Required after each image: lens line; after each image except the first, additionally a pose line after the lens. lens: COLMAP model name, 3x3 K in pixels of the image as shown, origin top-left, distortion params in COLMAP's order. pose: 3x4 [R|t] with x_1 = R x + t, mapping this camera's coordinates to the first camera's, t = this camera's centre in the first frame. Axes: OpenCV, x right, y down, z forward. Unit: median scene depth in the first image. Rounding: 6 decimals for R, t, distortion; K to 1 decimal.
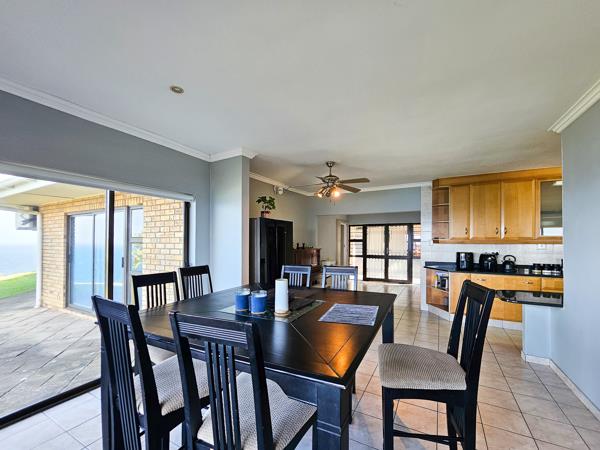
lens RADIAL K [[256.8, 0, 301.0], [0, 256.8, 240.1], [0, 0, 1]] dist [-0.000725, -0.000085]
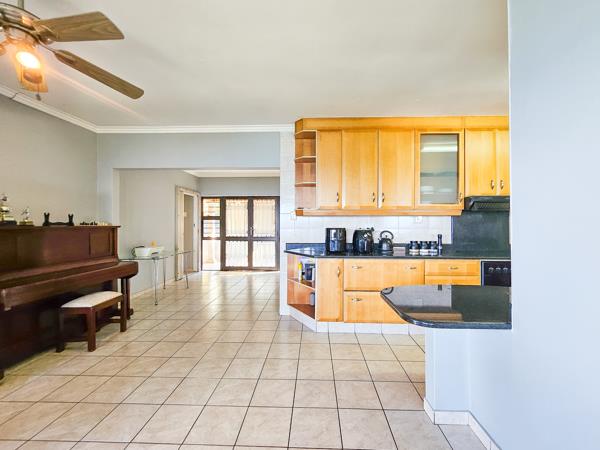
lens RADIAL K [[244.0, 0, 300.0], [0, 244.0, 225.0], [0, 0, 1]] dist [0.000077, 0.000002]
pose [[0.909487, -0.002559, 0.415725, 0.270367], [0.001704, 0.999996, 0.002427, 0.037181], [-0.415729, -0.001499, 0.909487, 0.432104]]
